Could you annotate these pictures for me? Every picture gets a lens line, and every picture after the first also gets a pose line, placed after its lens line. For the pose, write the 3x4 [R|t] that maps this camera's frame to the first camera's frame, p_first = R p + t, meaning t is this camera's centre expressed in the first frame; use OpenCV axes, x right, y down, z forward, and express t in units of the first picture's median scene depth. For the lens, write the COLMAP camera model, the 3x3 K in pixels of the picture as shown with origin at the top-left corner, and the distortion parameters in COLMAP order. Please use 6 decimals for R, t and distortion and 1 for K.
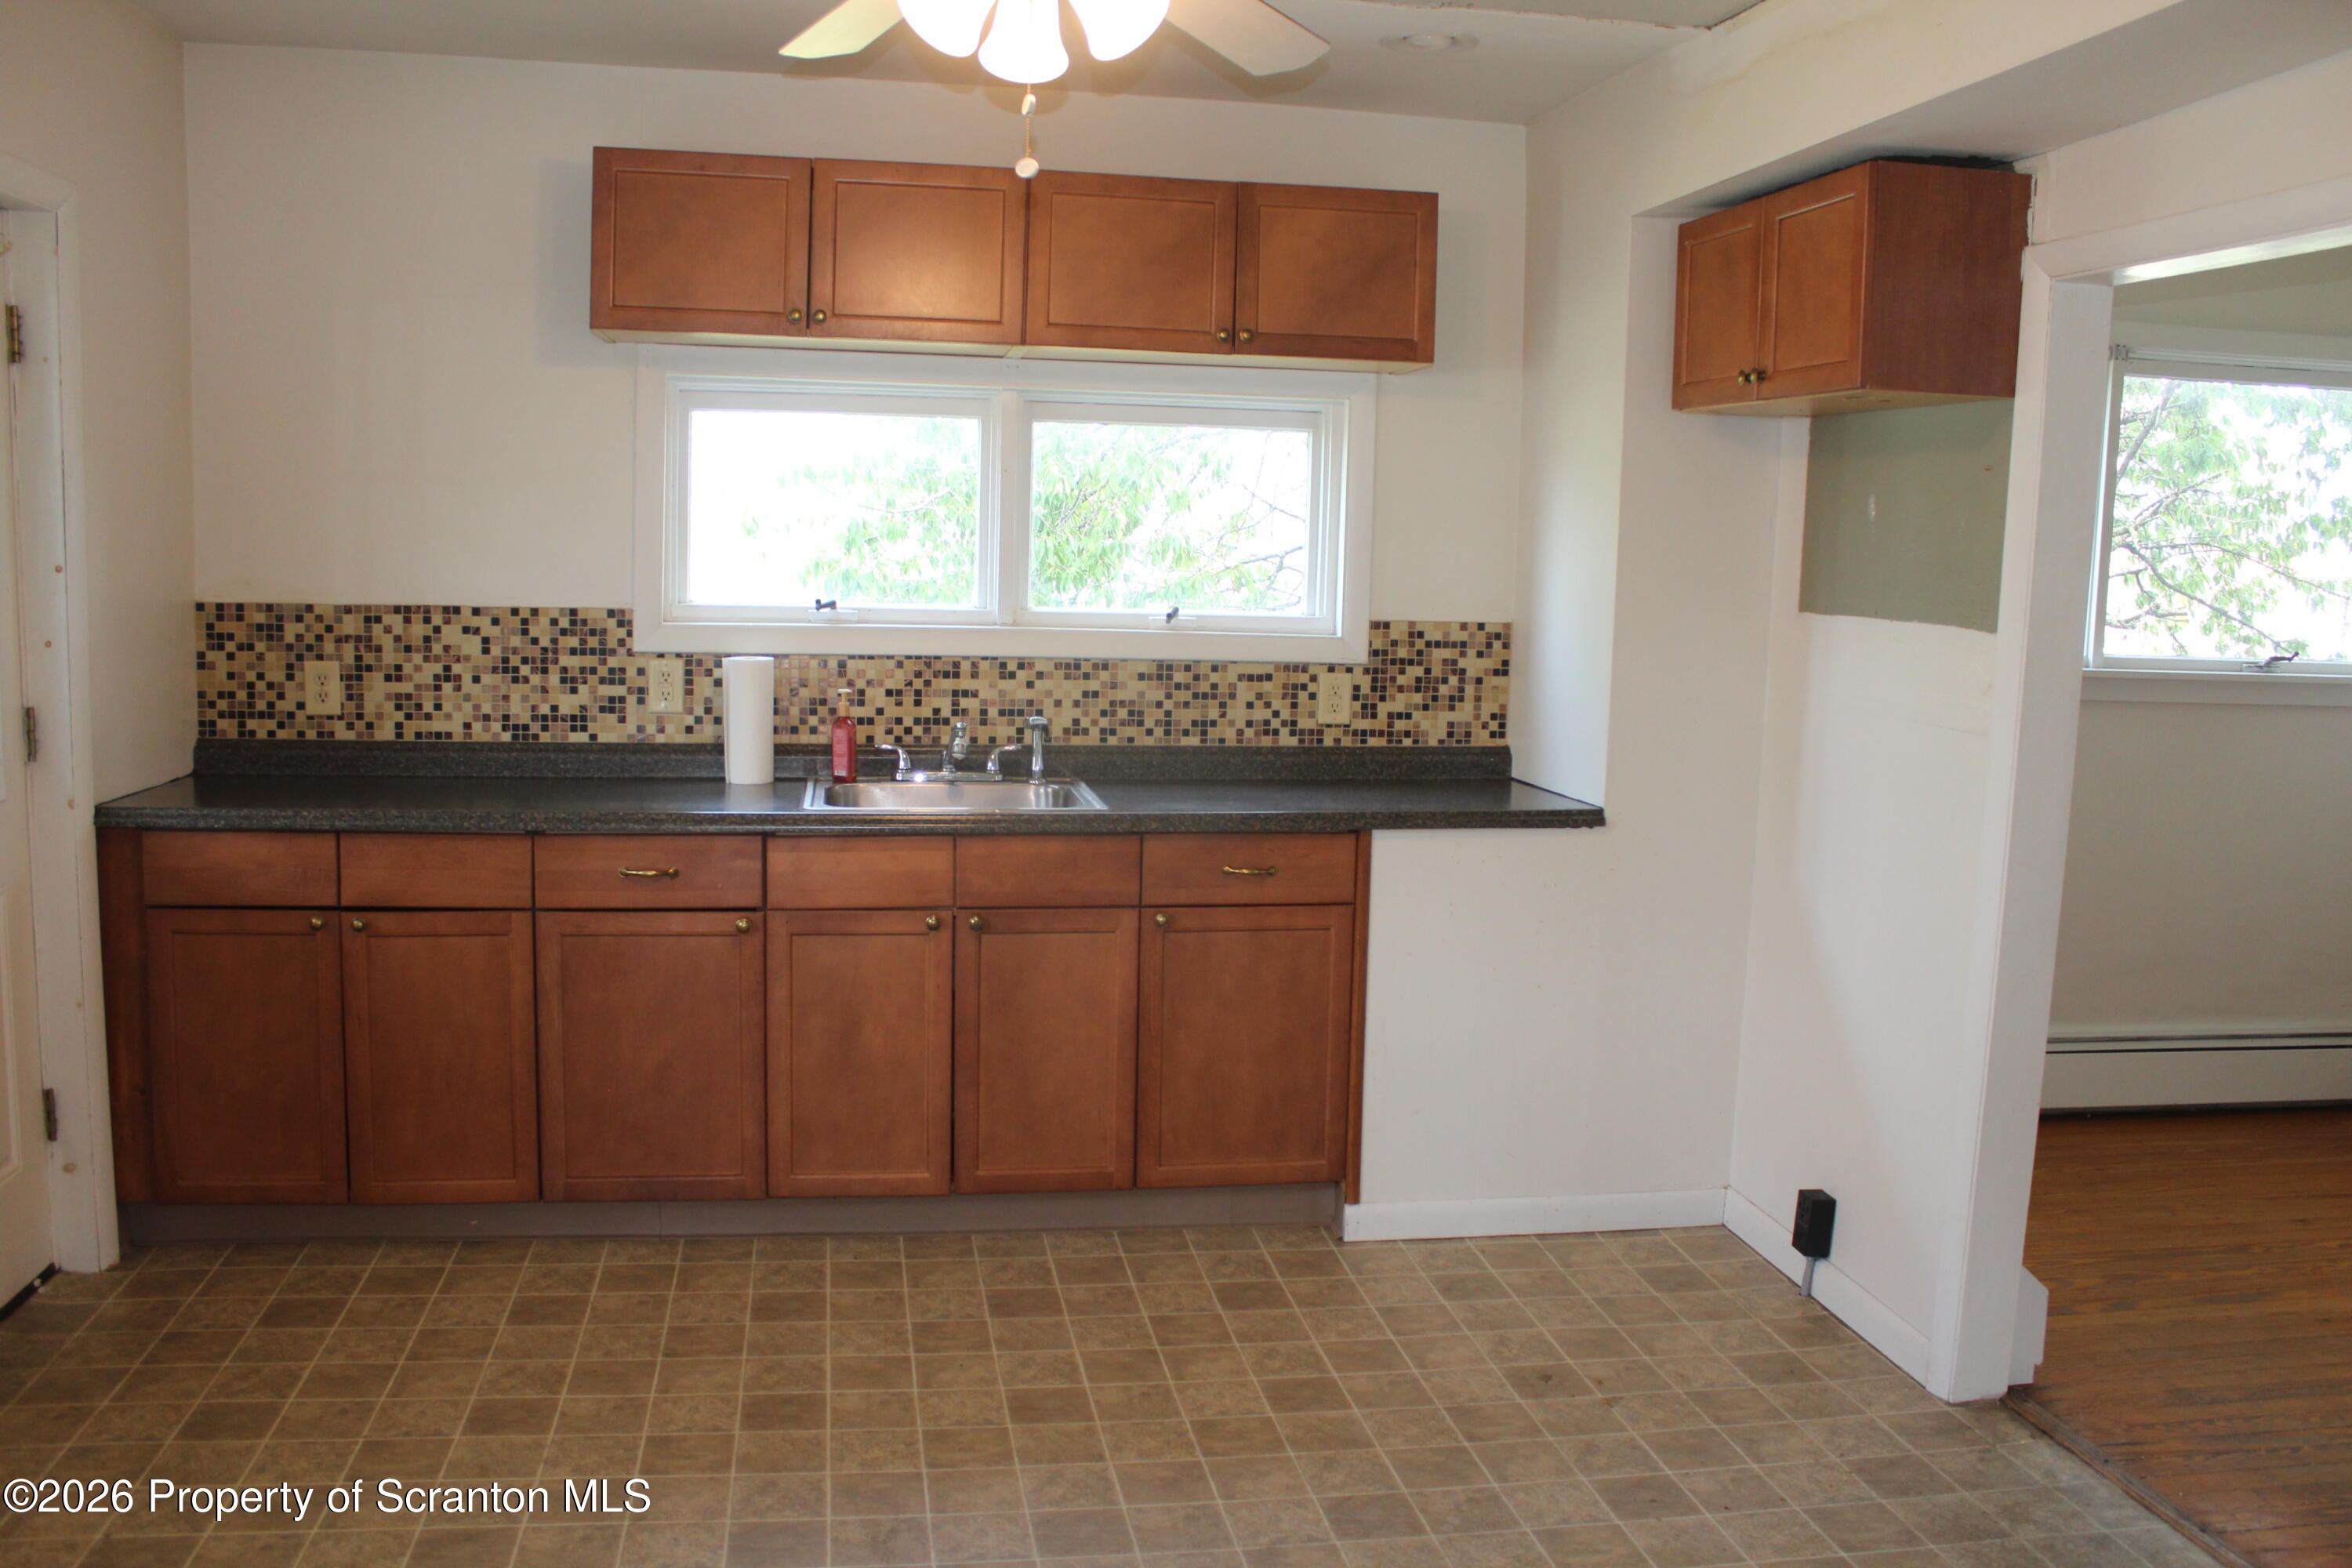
lens RADIAL K [[1967.5, 0, 1176.0], [0, 1967.5, 784.0], [0, 0, 1]] dist [-0.167432, 0.152915]
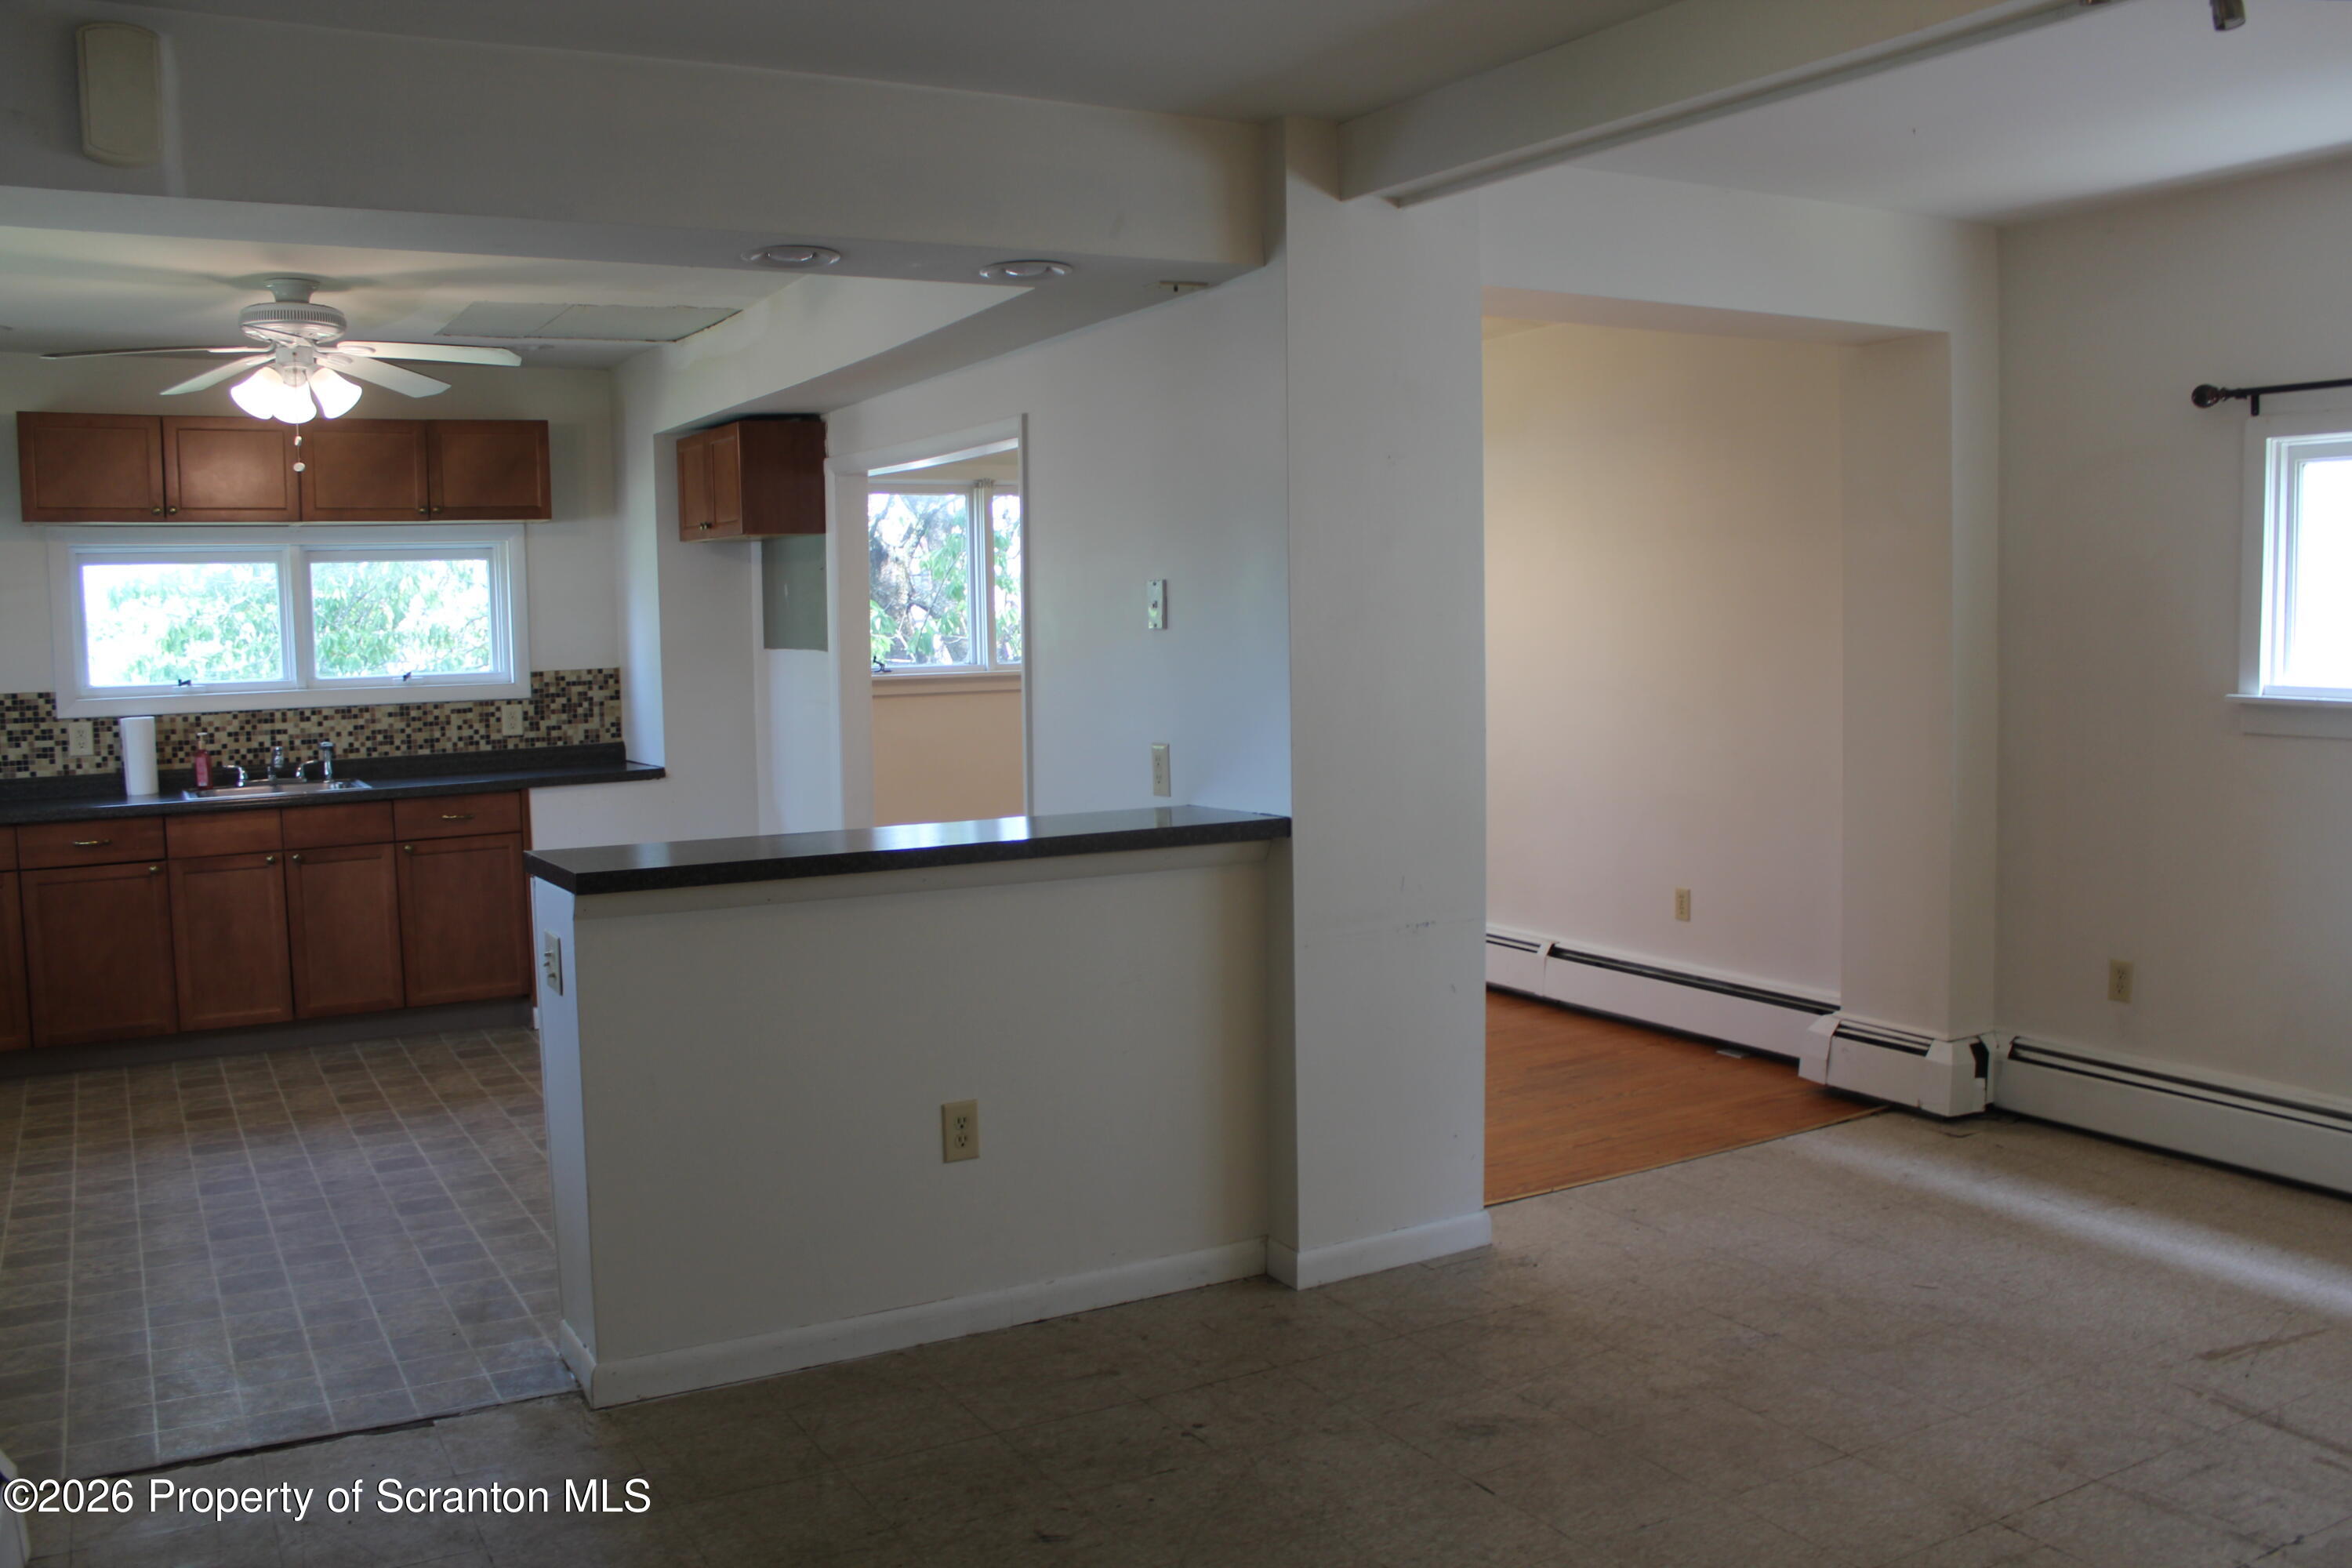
lens RADIAL K [[1967.5, 0, 1176.0], [0, 1967.5, 784.0], [0, 0, 1]] dist [-0.167432, 0.152915]
pose [[0.939266, -0.077271, 0.334378, 0.059771], [0.087721, 0.996013, -0.016239, 0.089443], [-0.331790, 0.044585, 0.942299, -0.750824]]
